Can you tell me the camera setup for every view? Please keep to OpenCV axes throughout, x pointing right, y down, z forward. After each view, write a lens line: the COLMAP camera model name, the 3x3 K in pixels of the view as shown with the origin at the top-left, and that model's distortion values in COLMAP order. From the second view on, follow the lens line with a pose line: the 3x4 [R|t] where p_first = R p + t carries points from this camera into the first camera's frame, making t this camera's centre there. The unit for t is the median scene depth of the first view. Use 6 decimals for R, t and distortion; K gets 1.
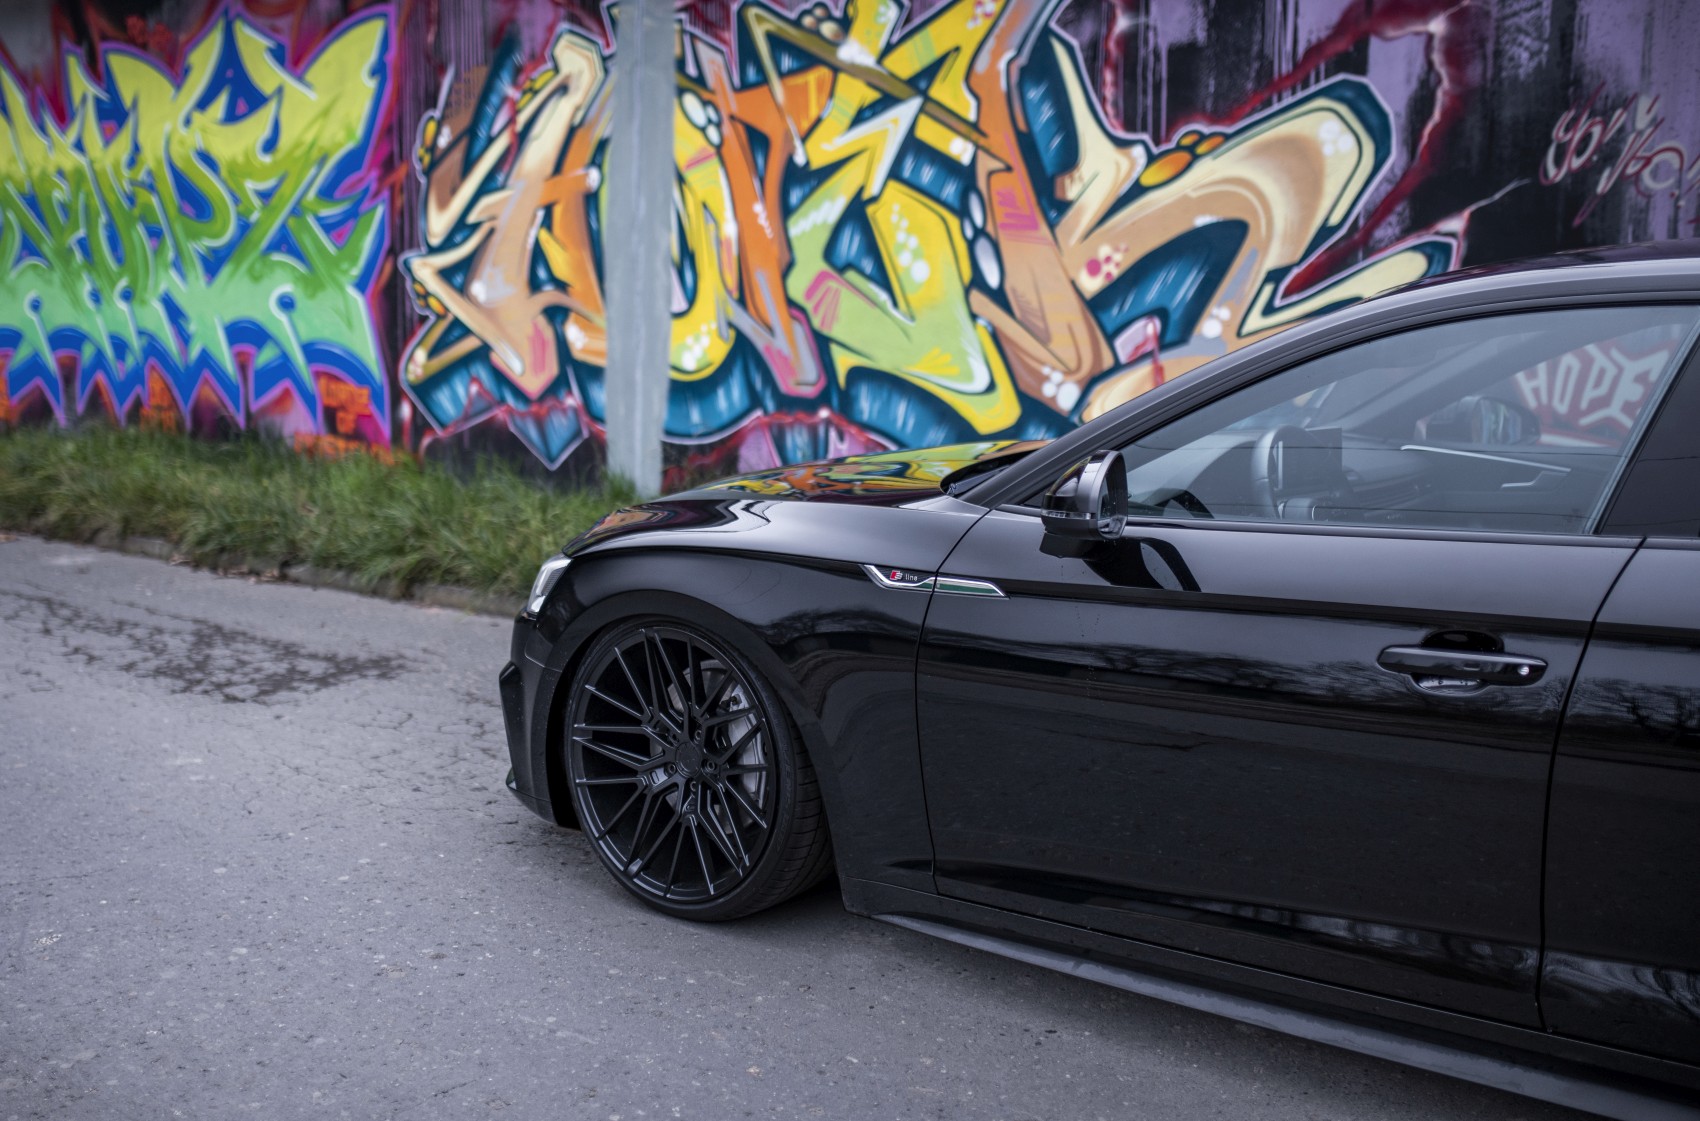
lens RADIAL K [[1822.2, 0, 750.5], [0, 1822.2, 566.7], [0, 0, 1]] dist [-0.029981, 0.000000]
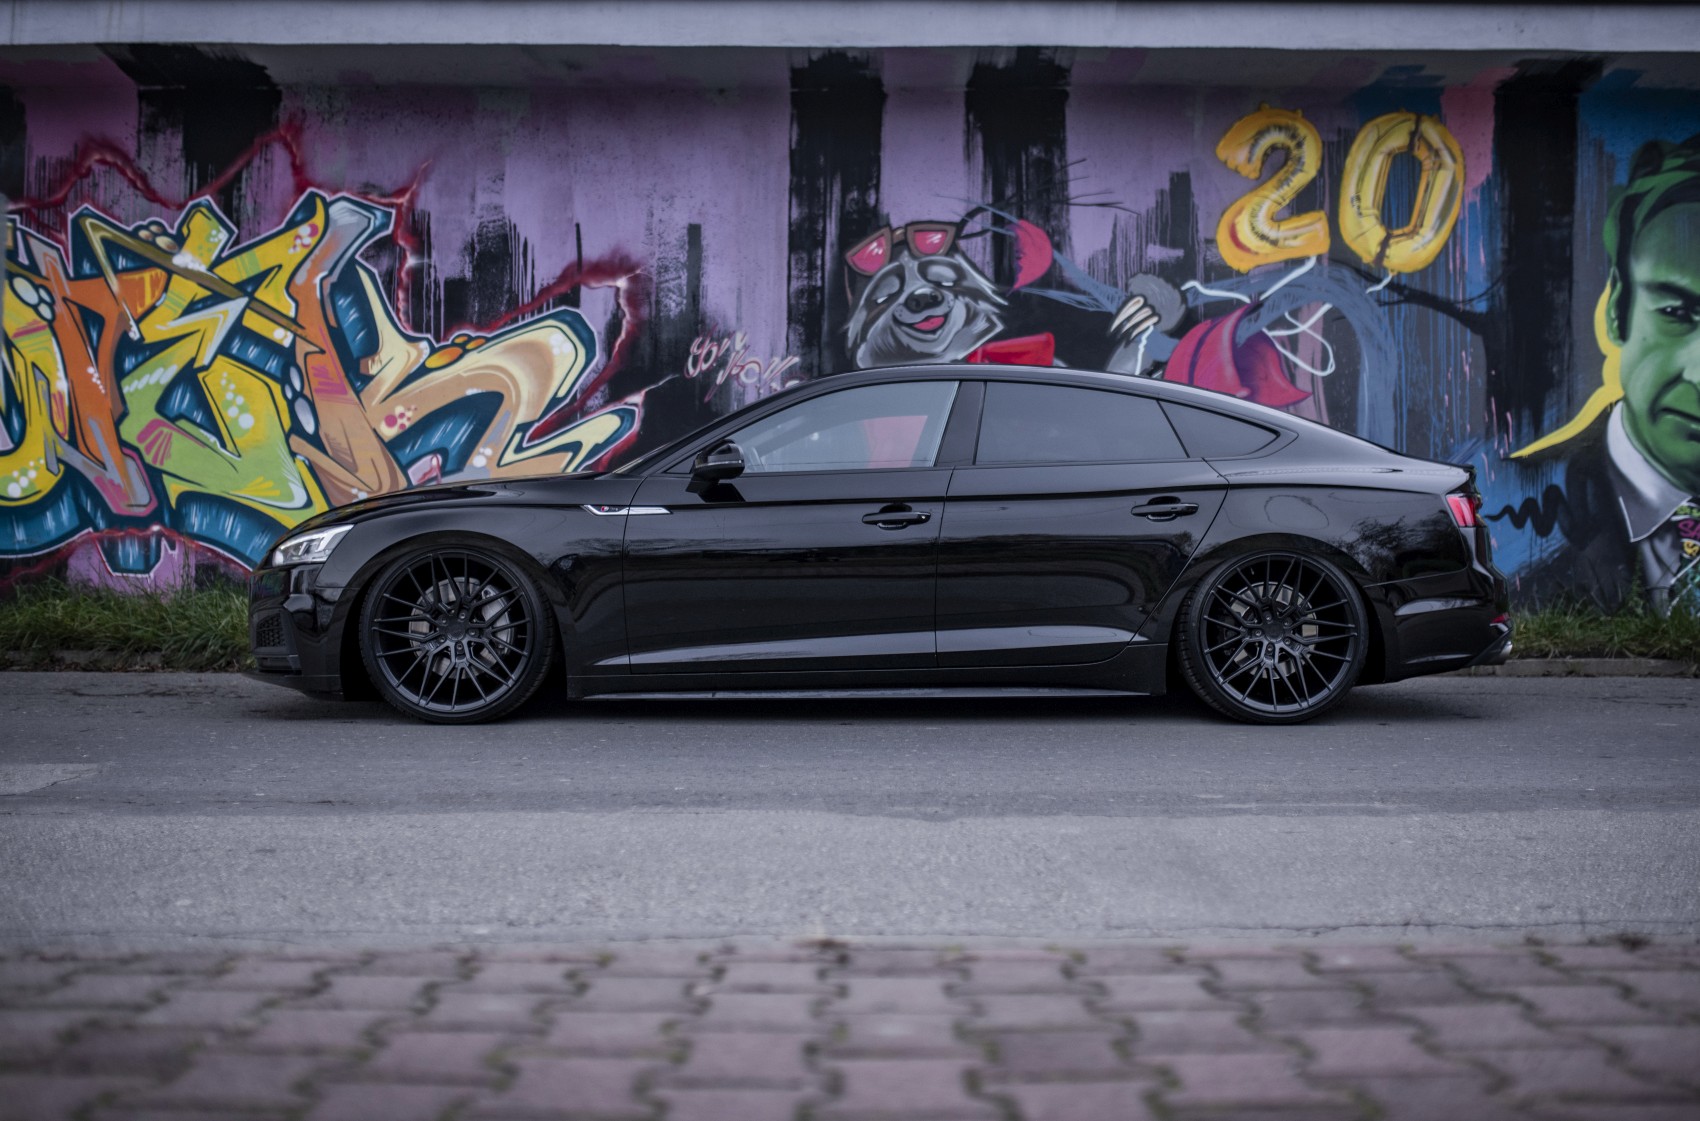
lens RADIAL K [[1800.1, 0, 833.1], [0, 1800.1, 514.2], [0, 0, 1]] dist [-0.040843, 0.000000]
pose [[0.751129, 0.029941, 0.659476, -0.467102], [0.089457, 0.985140, -0.146616, 0.144930], [-0.654066, 0.169122, 0.737289, -0.270408]]
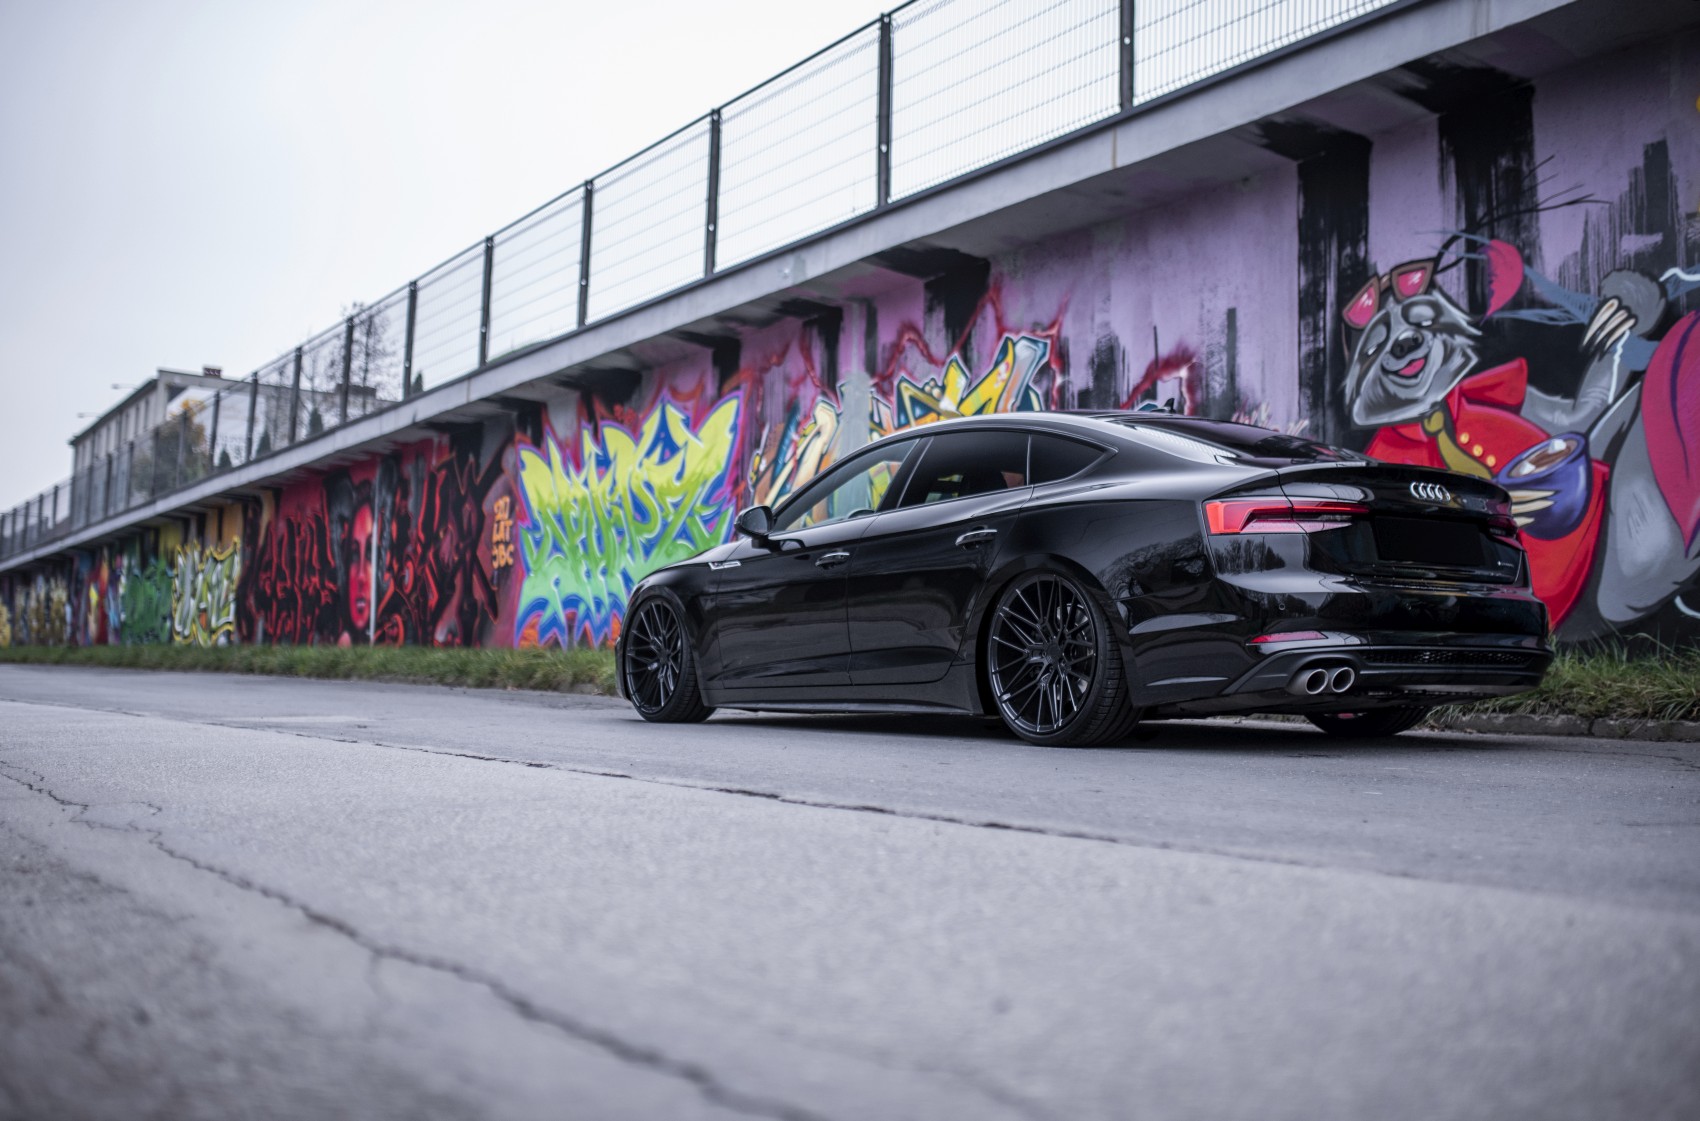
lens RADIAL K [[1743.5, 0, 761.8], [0, 1743.5, 592.4], [0, 0, 1]] dist [-0.032633, 0.000000]
pose [[0.949384, 0.002490, -0.314109, 0.432130], [-0.064762, 0.980037, -0.187974, 0.235470], [0.307370, 0.198802, 0.930592, -0.619949]]
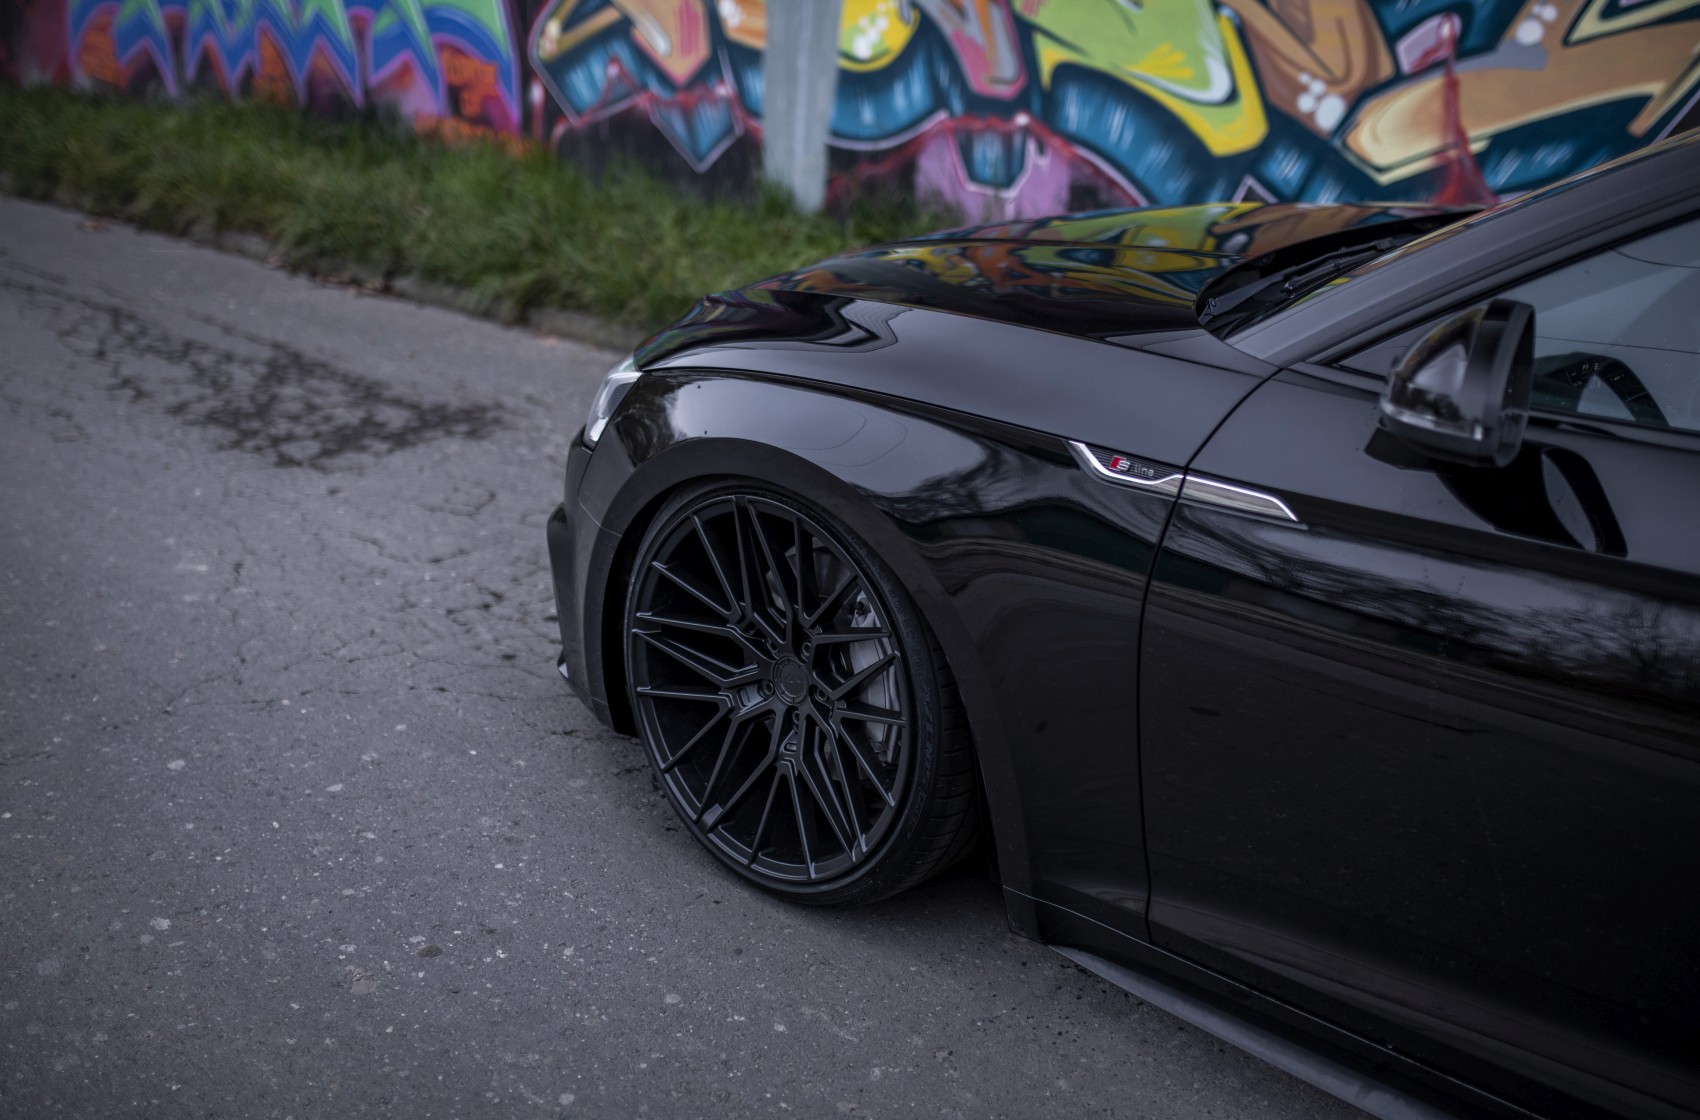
lens RADIAL K [[1794.6, 0, 835.7], [0, 1794.6, 562.8], [0, 0, 1]] dist [-0.025811, 0.000000]
pose [[0.997687, 0.044124, -0.051714, 0.007863], [-0.034150, 0.983079, 0.179972, -0.032385], [0.058780, -0.177790, 0.982311, 0.178692]]
